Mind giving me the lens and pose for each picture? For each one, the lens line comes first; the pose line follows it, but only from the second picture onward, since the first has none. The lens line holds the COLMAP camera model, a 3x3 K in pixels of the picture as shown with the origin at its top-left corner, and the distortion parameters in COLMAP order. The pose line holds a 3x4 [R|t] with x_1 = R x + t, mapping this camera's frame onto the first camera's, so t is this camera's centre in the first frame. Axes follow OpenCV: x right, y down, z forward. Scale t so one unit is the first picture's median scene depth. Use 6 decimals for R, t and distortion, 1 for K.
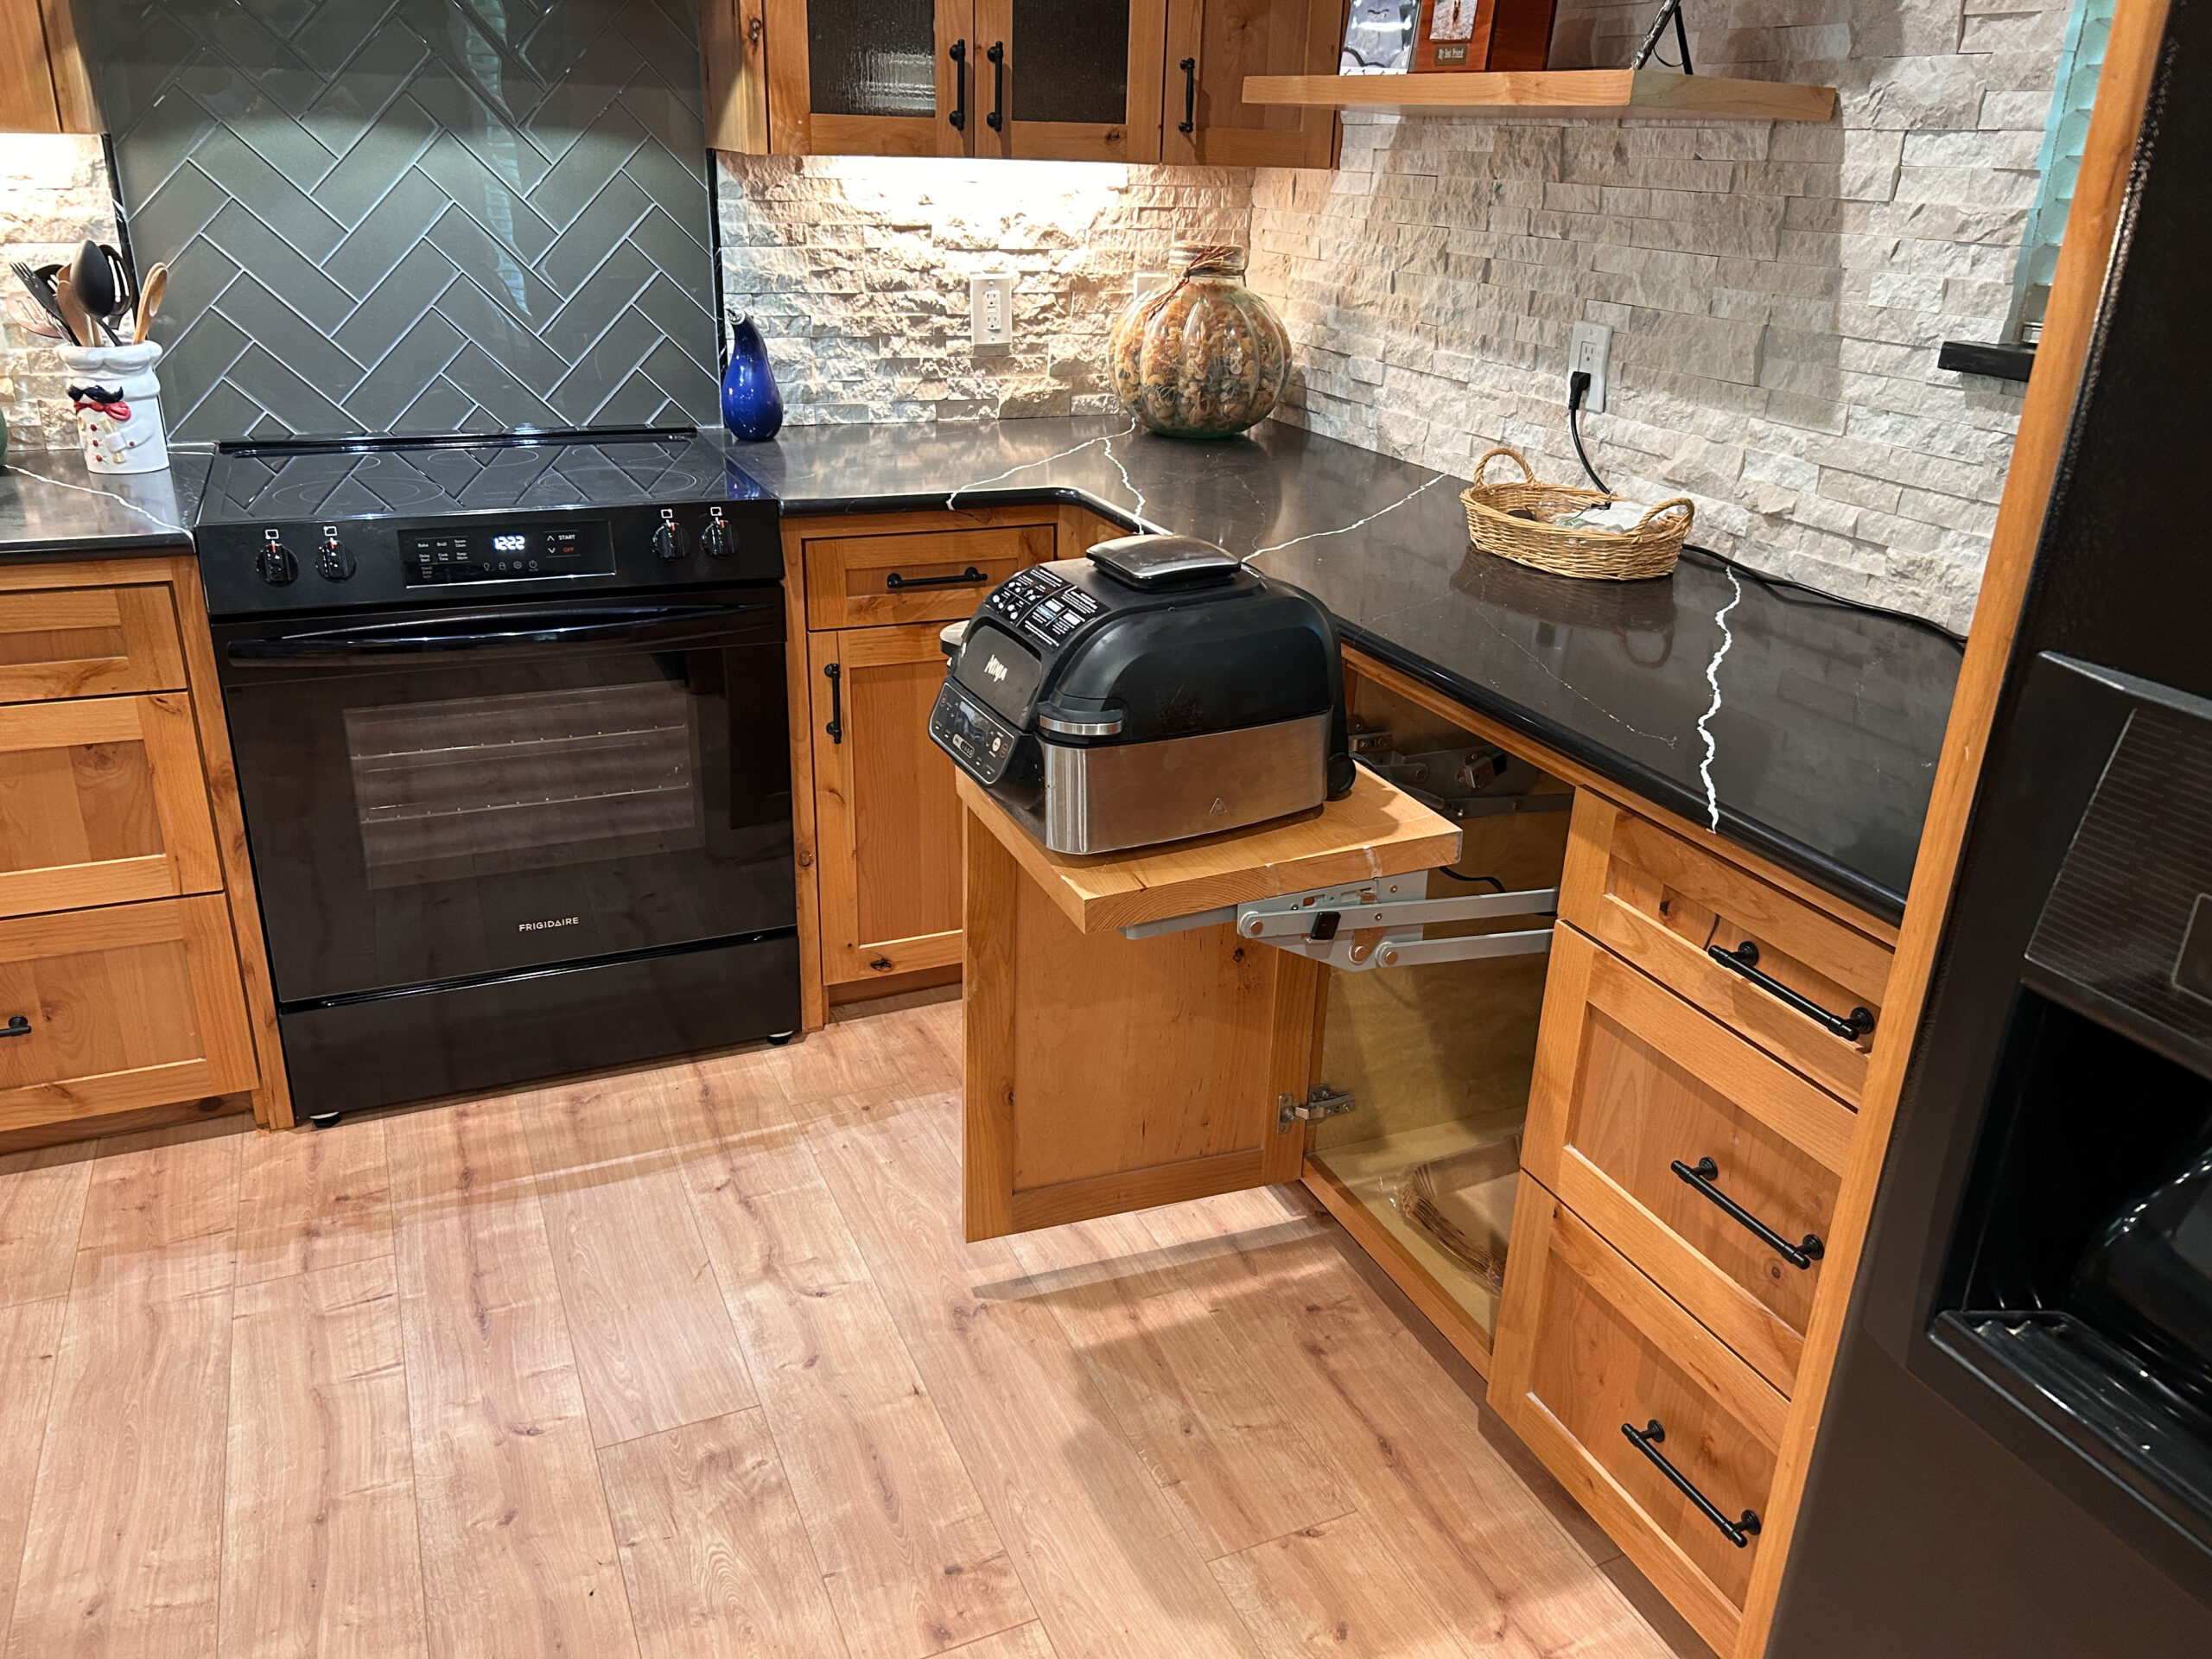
lens RADIAL K [[1665.3, 0, 1111.8], [0, 1665.3, 826.7], [0, 0, 1]] dist [0.045671, -0.046346]
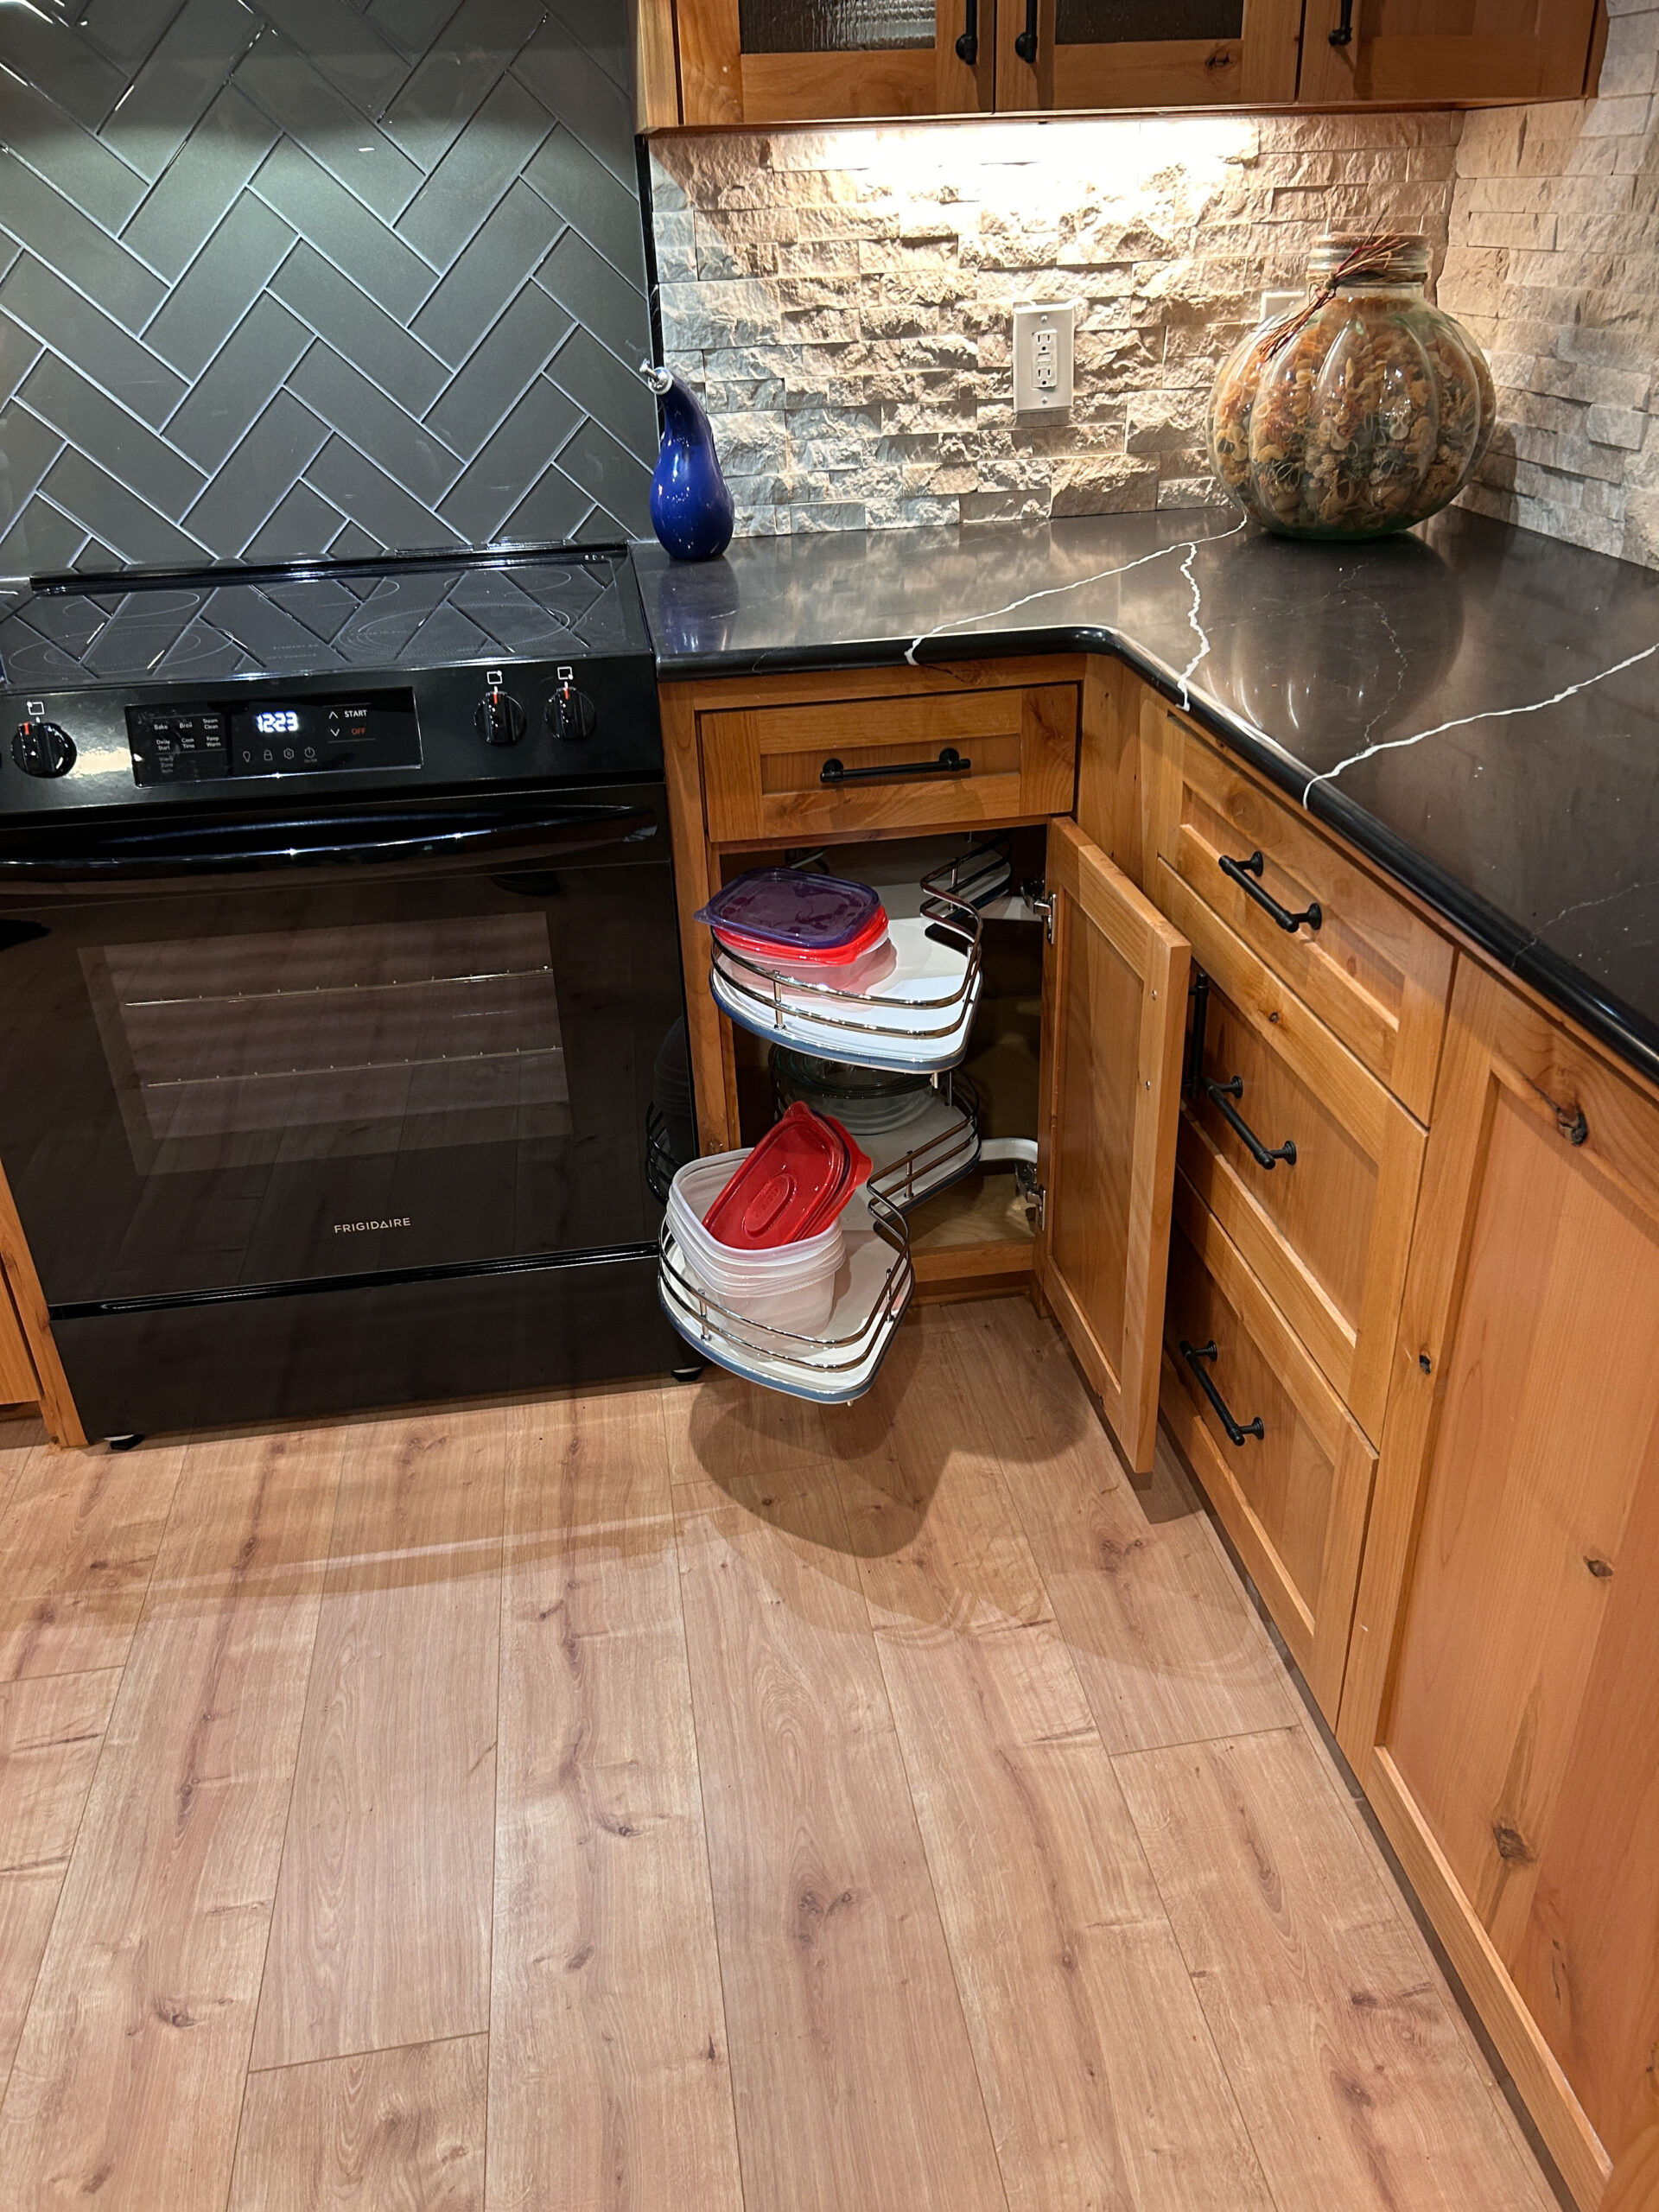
lens RADIAL K [[1677.5, 0, 831.9], [0, 1677.5, 1122.7], [0, 0, 1]] dist [0.022799, -0.020702]
pose [[0.962238, 0.071315, -0.262701, 0.058766], [-0.041810, 0.992340, 0.116243, -0.080229], [0.268978, -0.100870, 0.957850, 0.309283]]
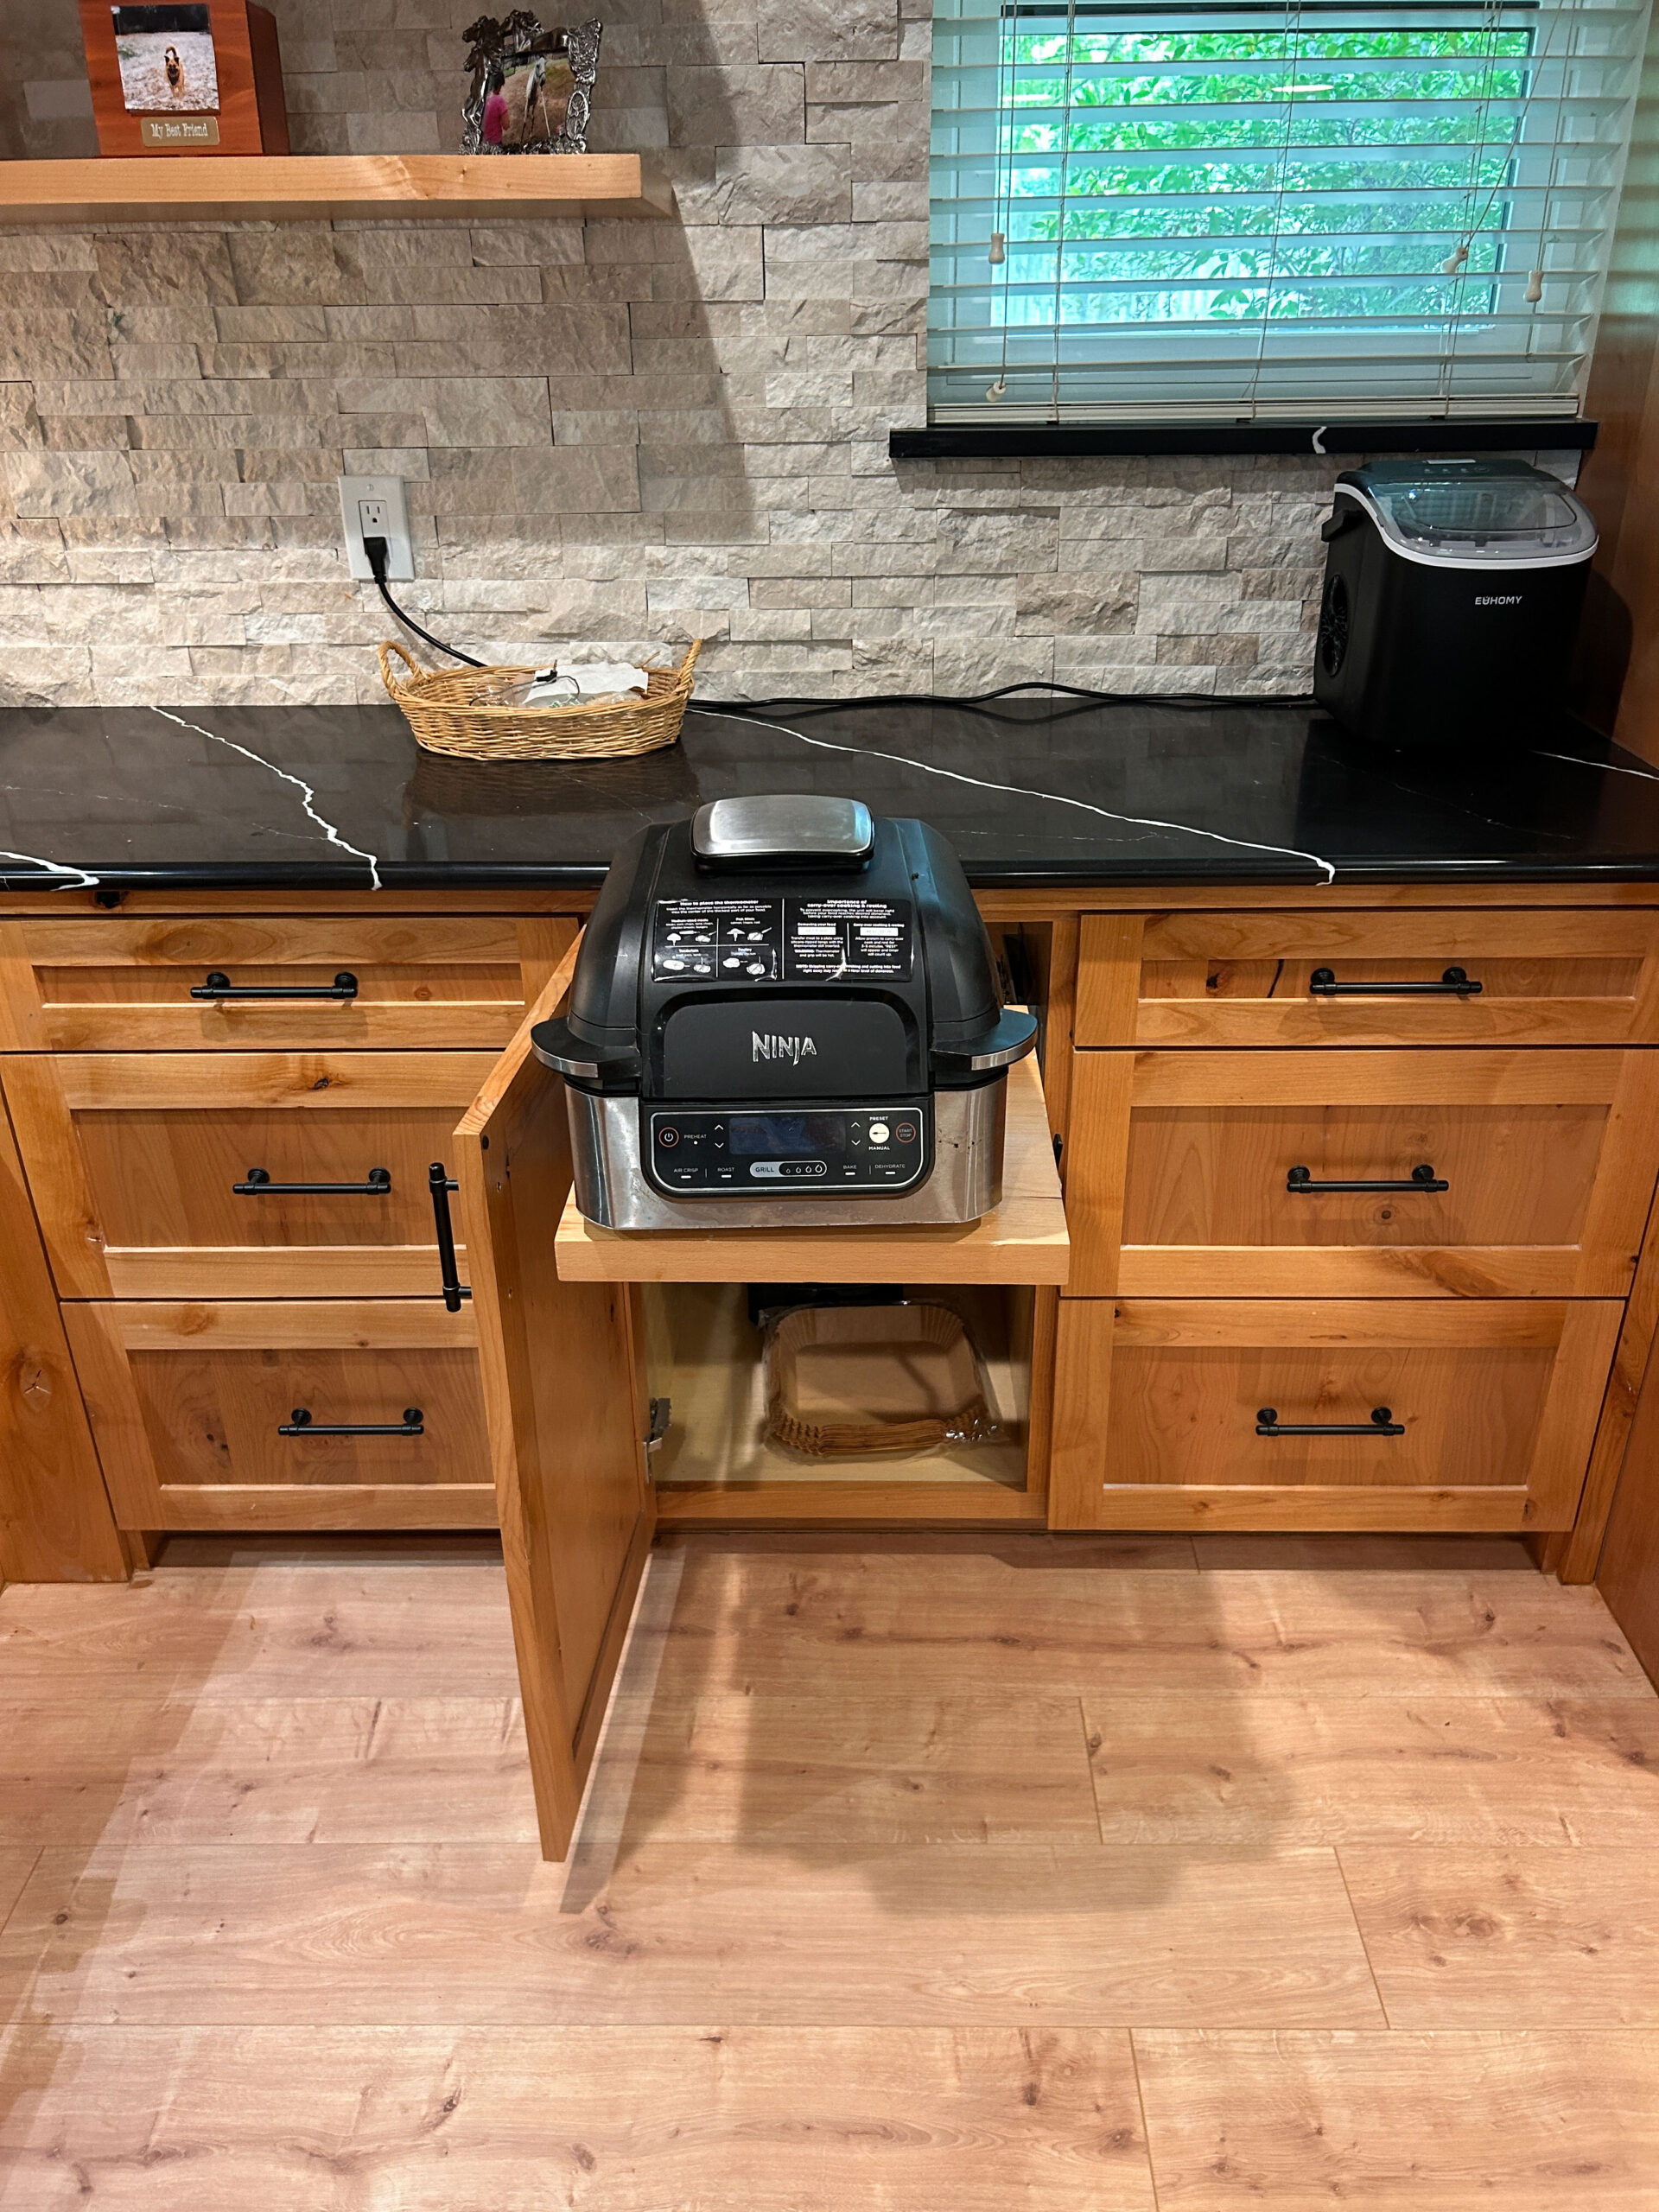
lens RADIAL K [[1670.3, 0, 827.7], [0, 1670.3, 1114.4], [0, 0, 1]] dist [0.043316, -0.051572]
pose [[0.421916, -0.439520, 0.792974, -0.375638], [0.372473, 0.881445, 0.290376, -0.159494], [-0.826590, 0.172847, 0.535605, 0.373474]]
